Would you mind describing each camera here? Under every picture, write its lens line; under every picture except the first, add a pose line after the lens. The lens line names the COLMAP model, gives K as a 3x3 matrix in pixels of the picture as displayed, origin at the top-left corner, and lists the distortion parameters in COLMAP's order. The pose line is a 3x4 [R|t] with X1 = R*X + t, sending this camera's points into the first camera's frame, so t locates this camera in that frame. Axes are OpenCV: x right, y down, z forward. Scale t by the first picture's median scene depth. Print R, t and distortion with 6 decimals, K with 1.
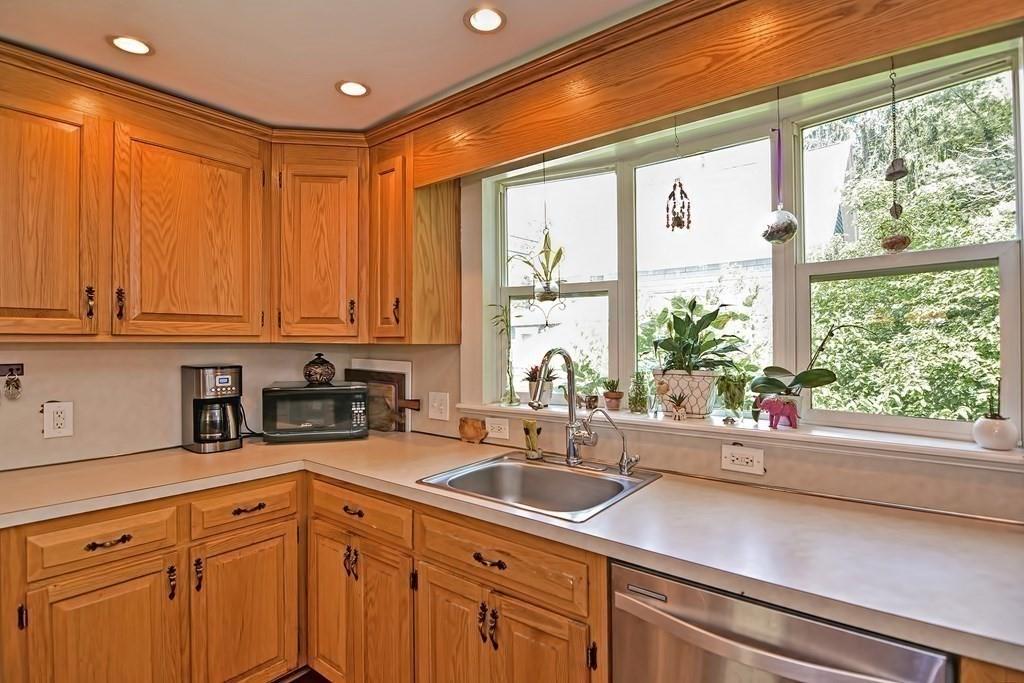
lens RADIAL K [[505.3, 0, 508.0], [0, 505.3, 340.8], [0, 0, 1]] dist [-0.003315, -0.014153]
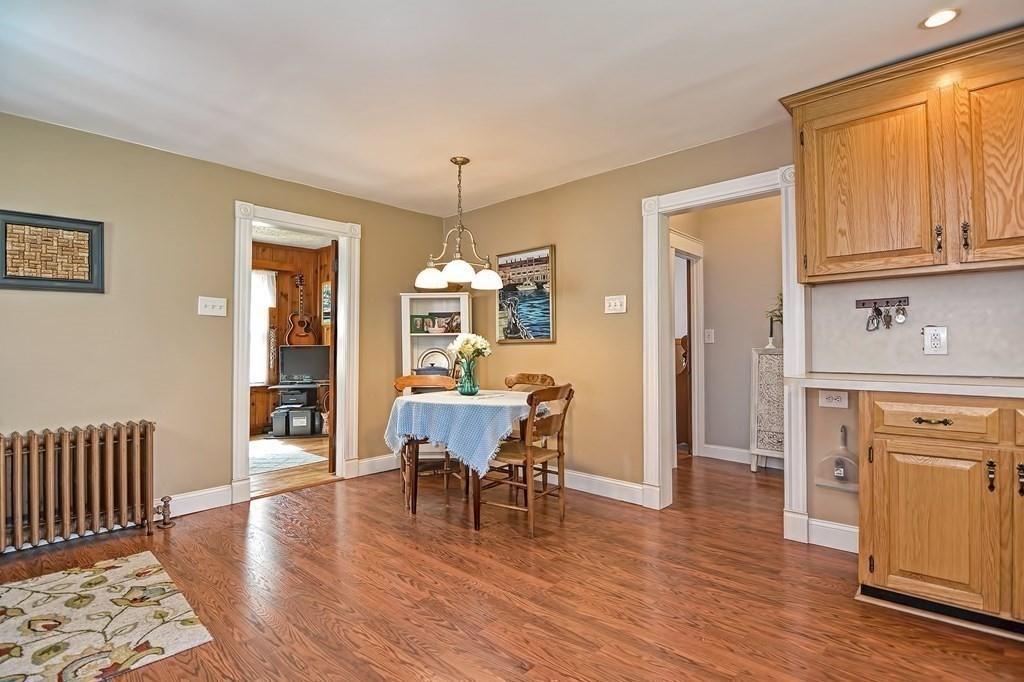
lens RADIAL K [[498.2, 0, 514.6], [0, 498.2, 339.8], [0, 0, 1]] dist [-0.023083, -0.001301]
pose [[-0.070380, -0.016261, -0.997388, 0.411508], [0.009635, 0.999809, -0.016981, 0.172180], [0.997474, -0.010805, -0.070210, 0.034317]]
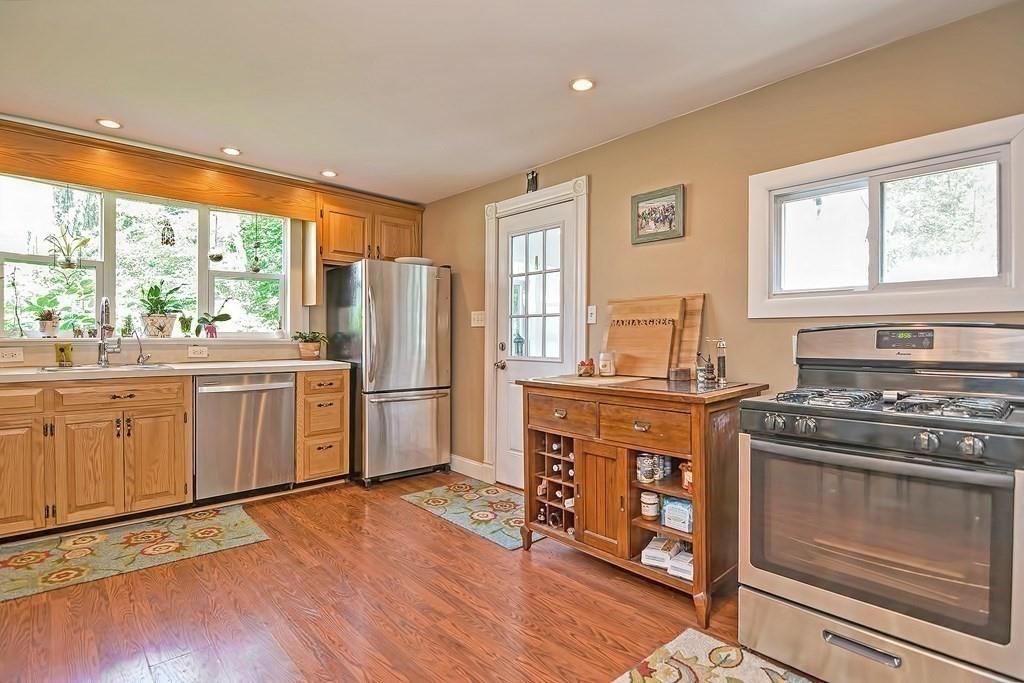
lens RADIAL K [[505.3, 0, 508.0], [0, 505.3, 340.8], [0, 0, 1]] dist [-0.003315, -0.014153]
pose [[0.156253, -0.000045, 0.987717, -1.374373], [-0.008662, 0.999961, 0.001416, 0.145877], [-0.987679, -0.008777, 0.156247, -0.660825]]
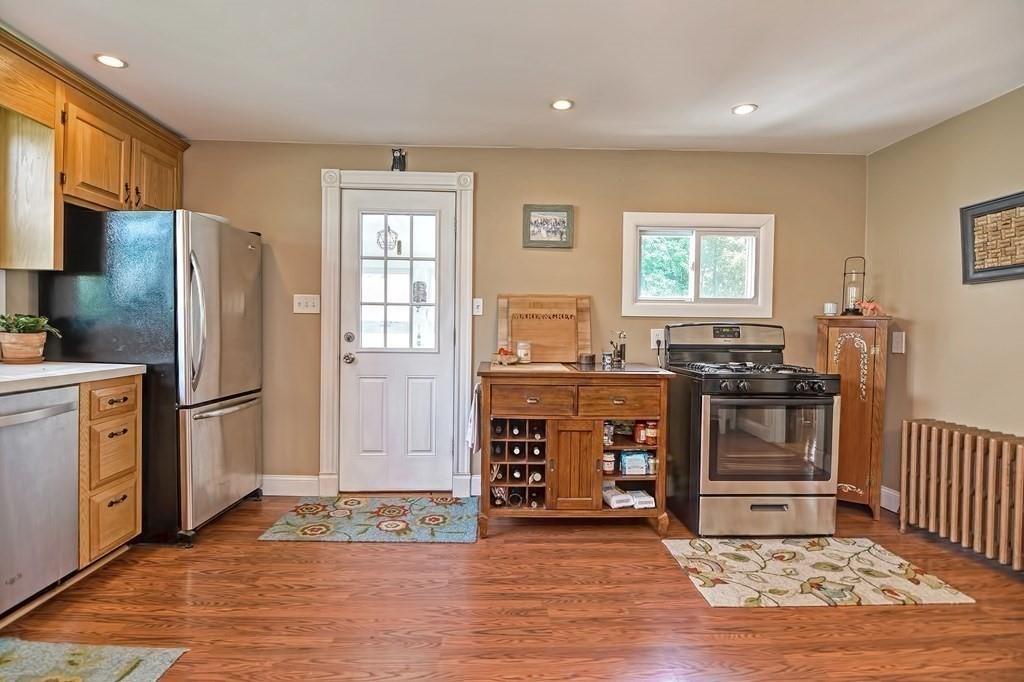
lens RADIAL K [[502.4, 0, 509.3], [0, 502.4, 340.7], [0, 0, 1]] dist [-0.004785, -0.011763]
pose [[-0.648682, -0.022093, 0.760739, -1.080089], [-0.012700, 0.999754, 0.018204, 0.144327], [-0.760953, 0.002147, -0.648803, 0.420448]]
